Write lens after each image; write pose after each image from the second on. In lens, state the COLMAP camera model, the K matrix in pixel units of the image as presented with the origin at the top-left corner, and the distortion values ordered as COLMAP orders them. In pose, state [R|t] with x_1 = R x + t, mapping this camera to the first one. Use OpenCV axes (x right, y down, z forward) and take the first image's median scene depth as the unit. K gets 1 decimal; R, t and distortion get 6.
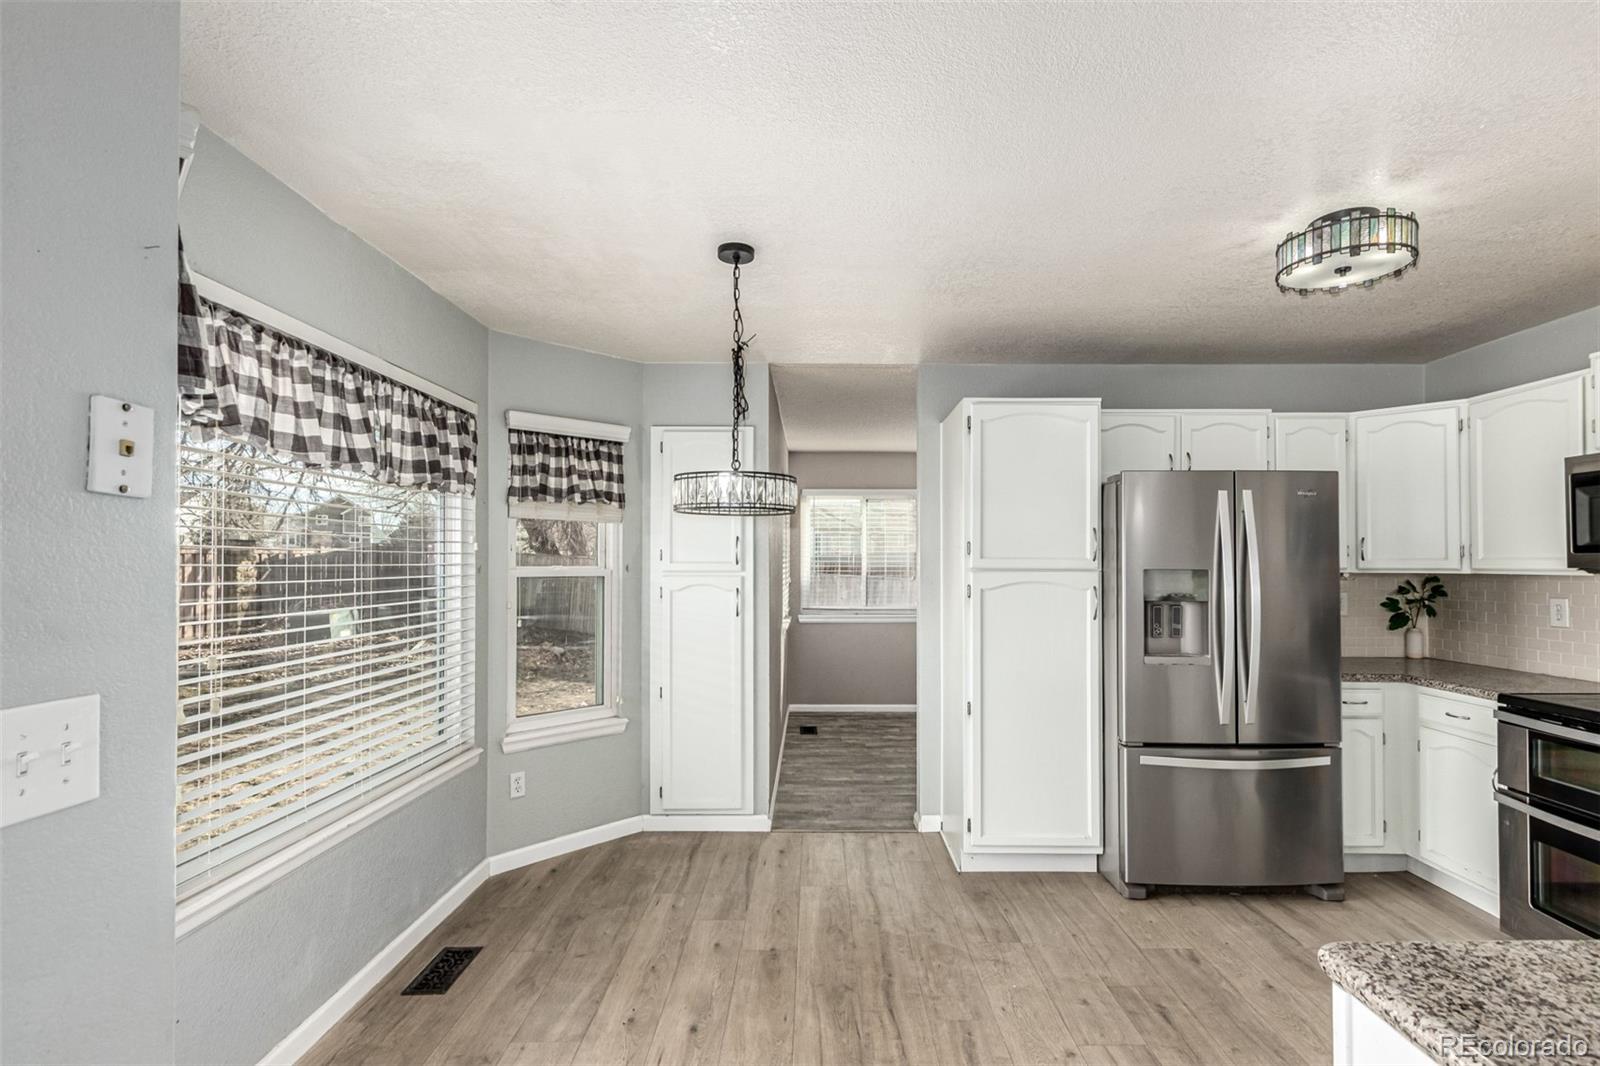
lens RADIAL K [[749.2, 0, 819.1], [0, 749.2, 555.0], [0, 0, 1]] dist [0.007306, -0.000211]
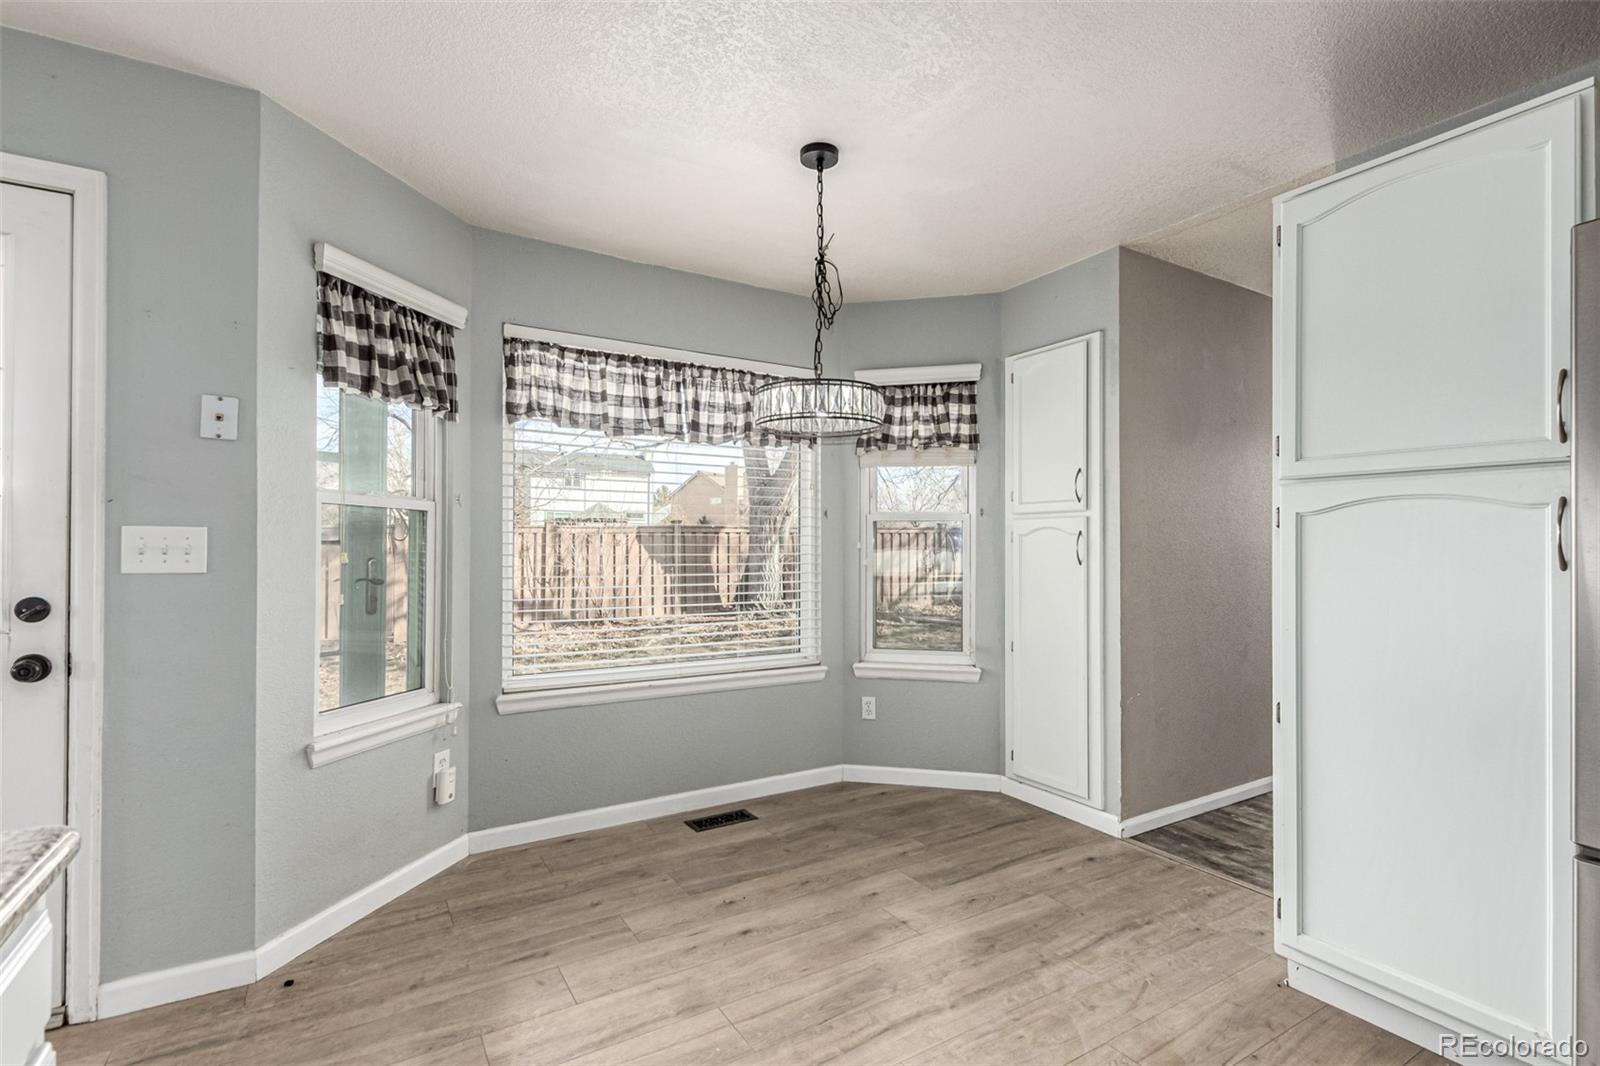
lens RADIAL K [[744.9, 0, 810.6], [0, 744.9, 544.4], [0, 0, 1]] dist [0.009537, -0.000891]
pose [[0.521290, -0.004247, -0.853369, 0.495547], [0.007367, 0.999973, -0.000476, 0.065043], [0.853348, -0.006039, 0.521307, 0.356681]]
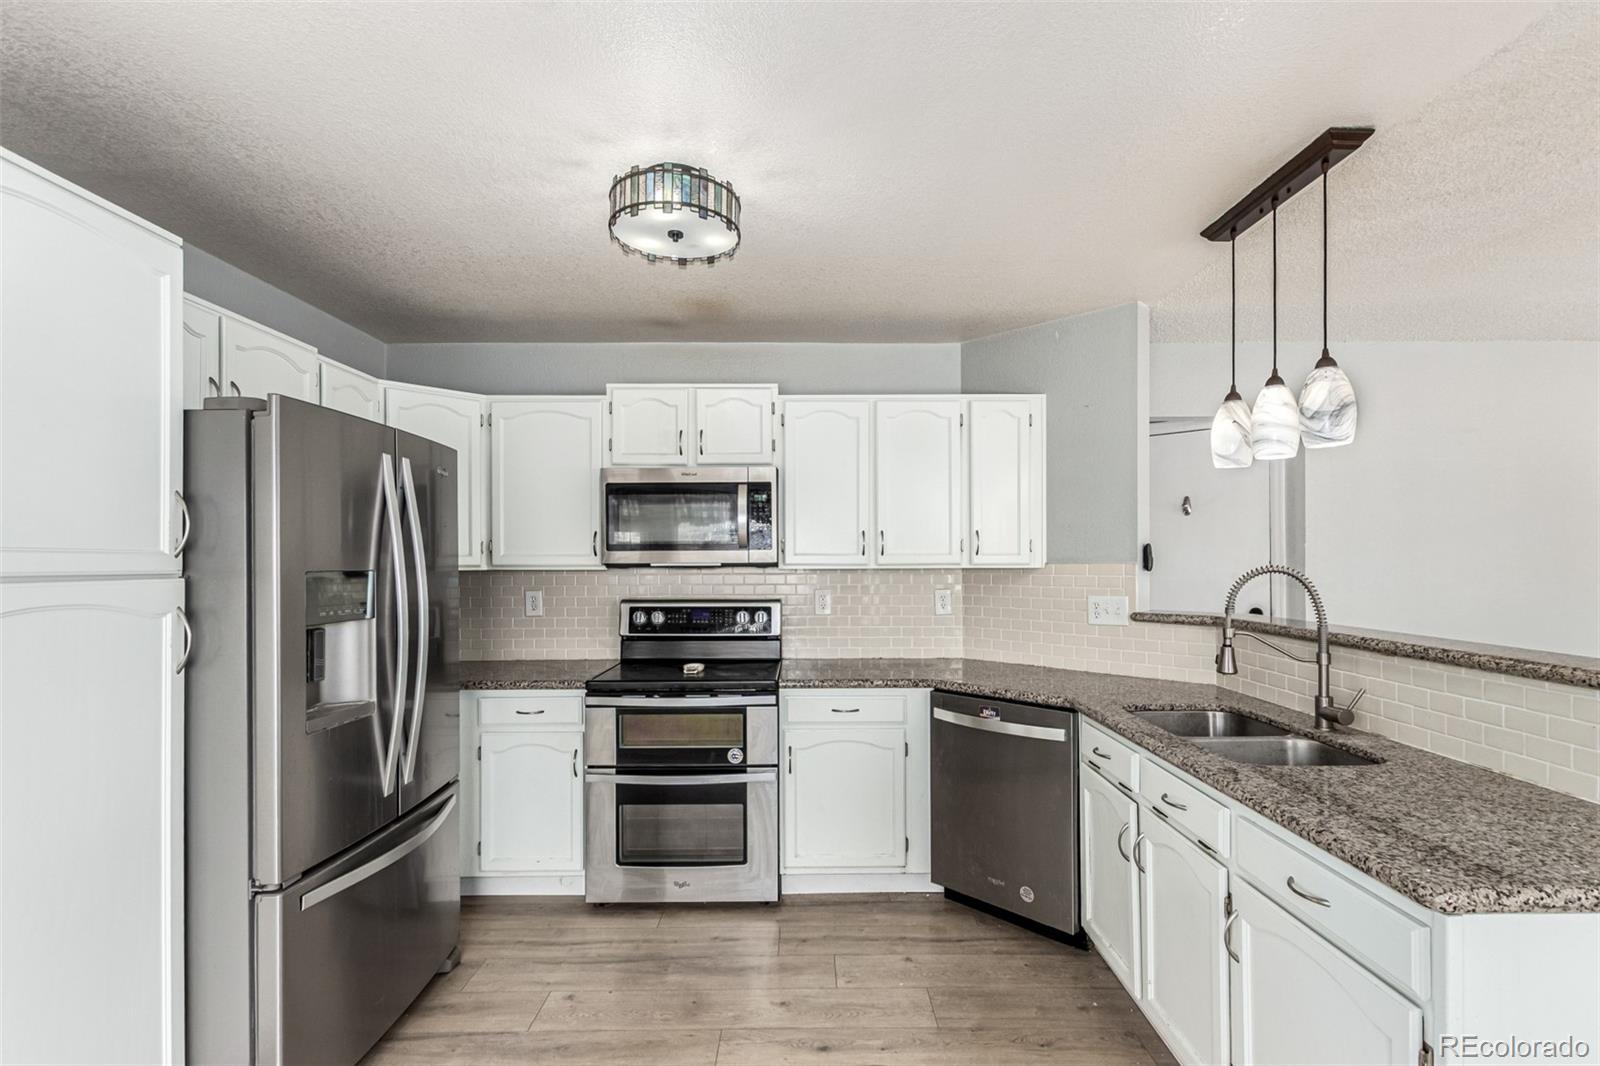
lens RADIAL K [[754.3, 0, 814.8], [0, 754.3, 556.2], [0, 0, 1]] dist [0.003598, -0.000059]
pose [[-0.000342, 0.001405, 0.999999, -0.136623], [-0.007228, 0.999973, -0.001407, 0.004365], [-0.999974, -0.007229, -0.000332, 0.549364]]
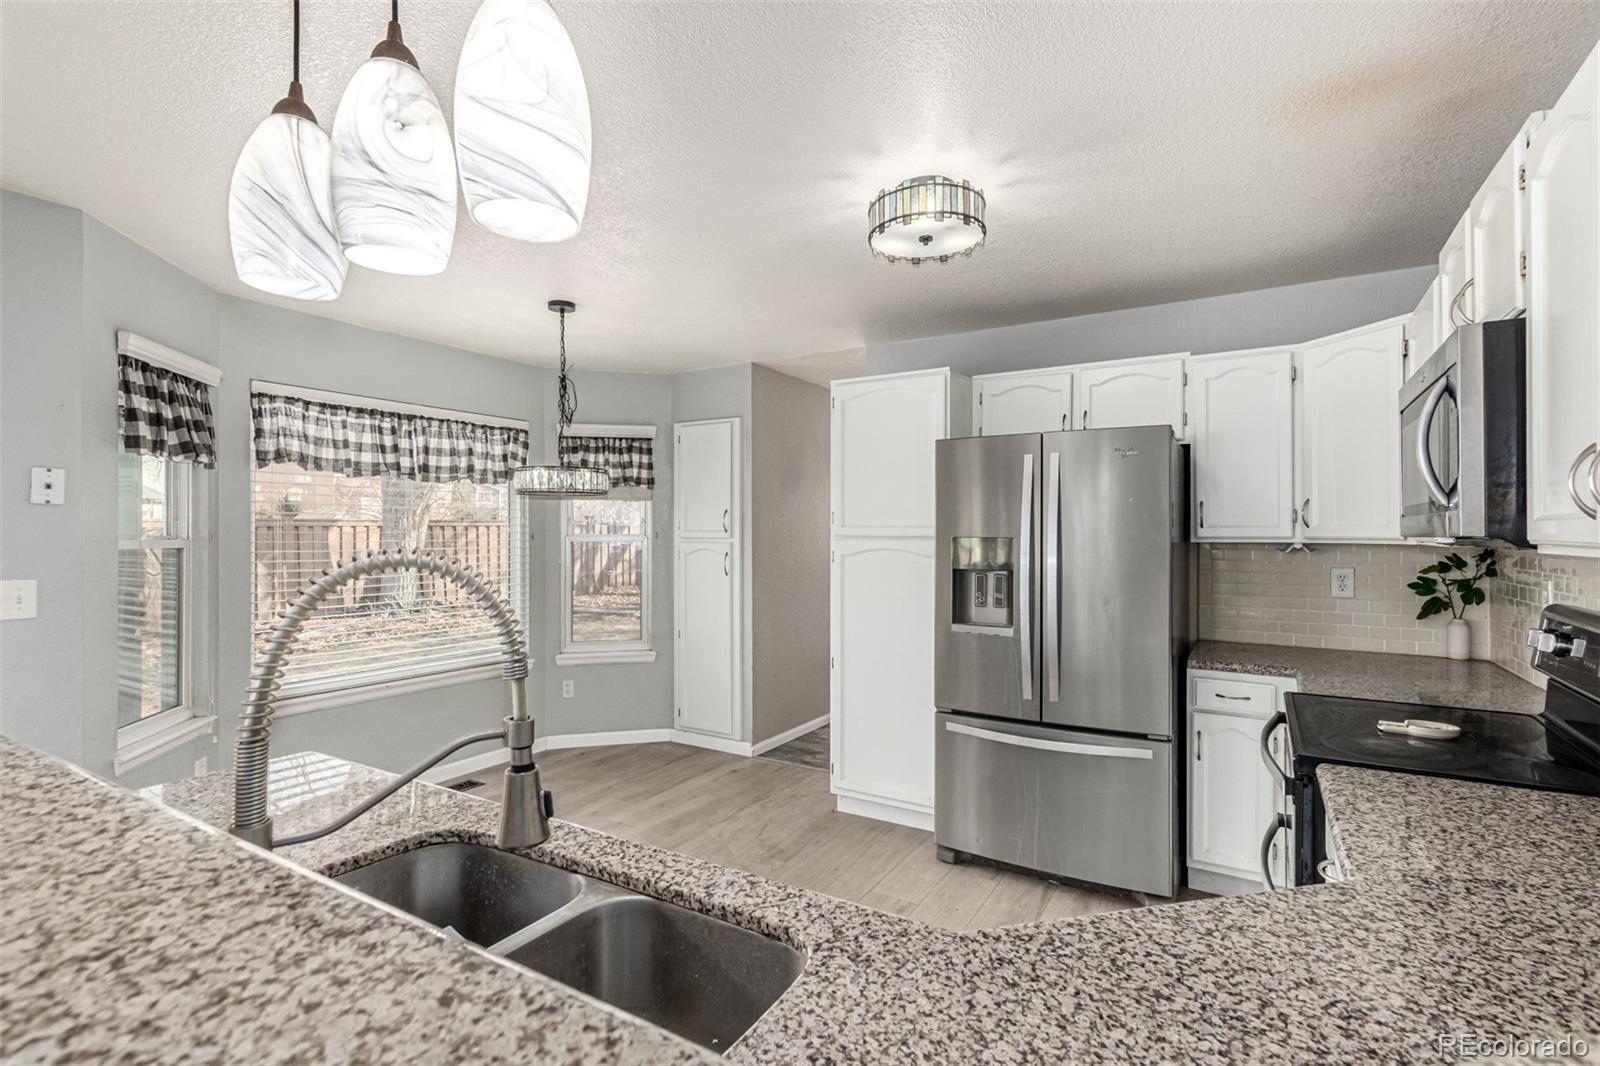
lens RADIAL K [[752.1, 0, 806.6], [0, 752.1, 535.3], [0, 0, 1]] dist [0.009062, -0.000059]
pose [[0.852580, 0.001774, -0.522594, 0.718157], [0.005543, 0.999907, 0.012438, 0.002705], [0.522568, -0.013501, 0.852491, 0.035767]]
